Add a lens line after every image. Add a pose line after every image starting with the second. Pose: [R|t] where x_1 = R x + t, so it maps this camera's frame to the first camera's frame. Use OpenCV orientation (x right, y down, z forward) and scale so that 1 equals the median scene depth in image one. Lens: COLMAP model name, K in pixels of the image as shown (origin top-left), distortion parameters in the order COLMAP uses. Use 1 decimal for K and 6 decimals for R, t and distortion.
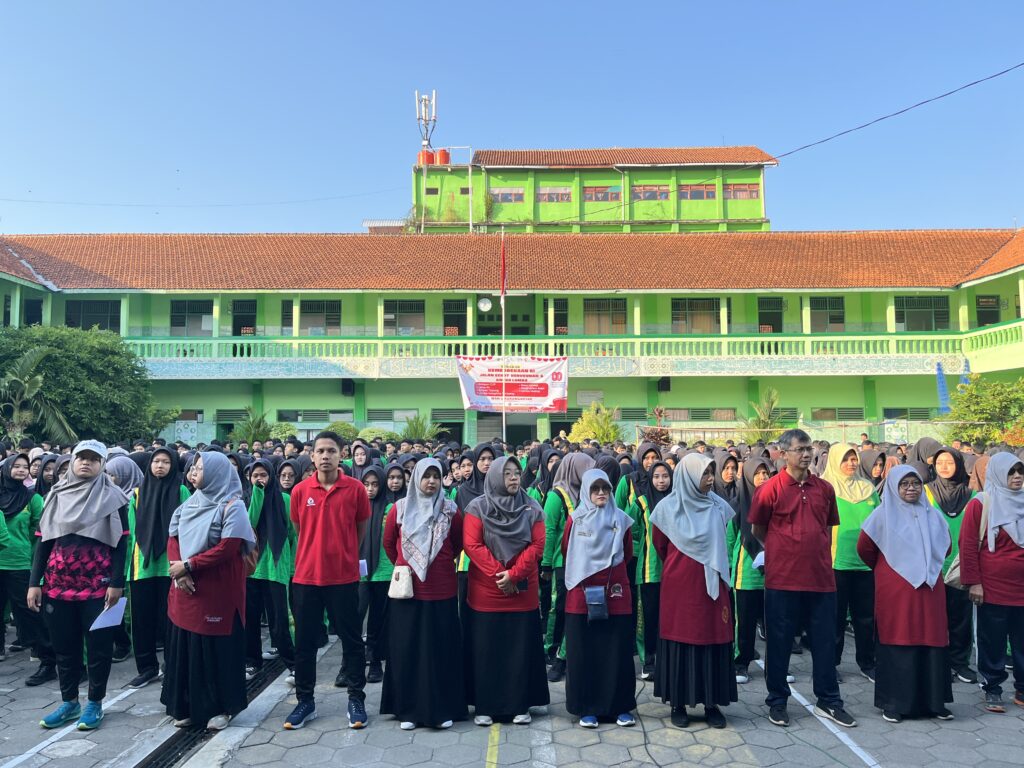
lens RADIAL K [[781.3, 0, 511.5], [0, 781.3, 389.3], [0, 0, 1]] dist [-0.000310, -0.001838]
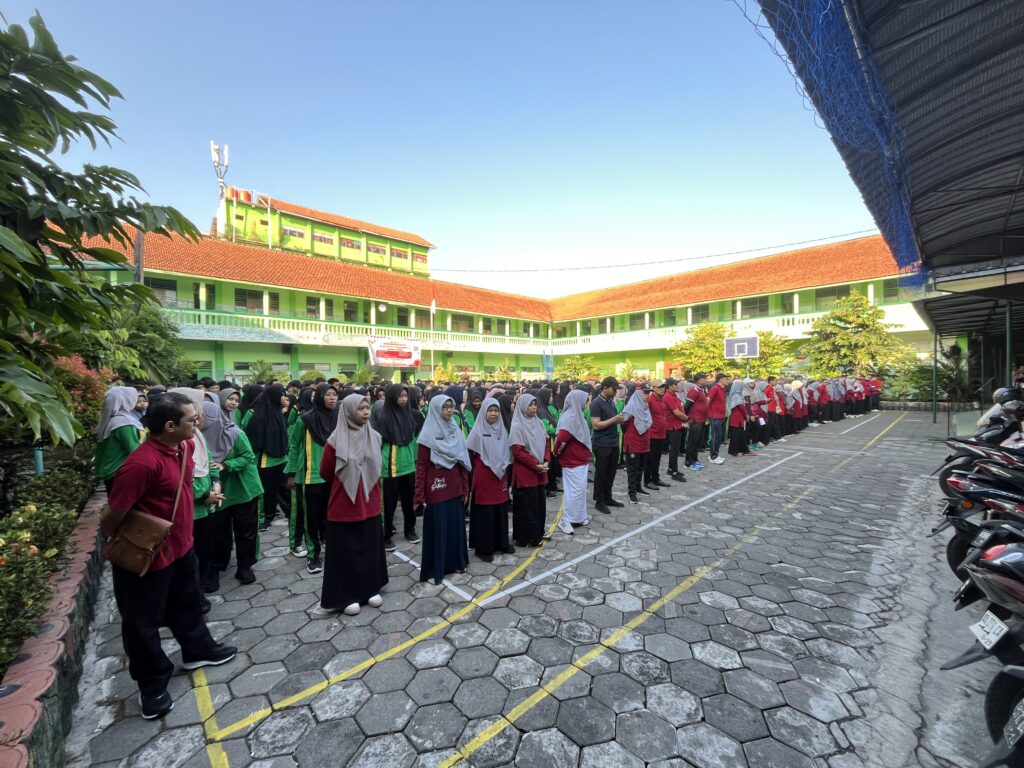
lens RADIAL K [[411.7, 0, 512.1], [0, 411.7, 376.6], [0, 0, 1]] dist [-0.000956, 0.000049]
pose [[0.719886, -0.001396, 0.694091, -0.278923], [-0.041402, 0.998131, 0.044949, -0.001583], [-0.692856, -0.061095, 0.718483, 0.036915]]
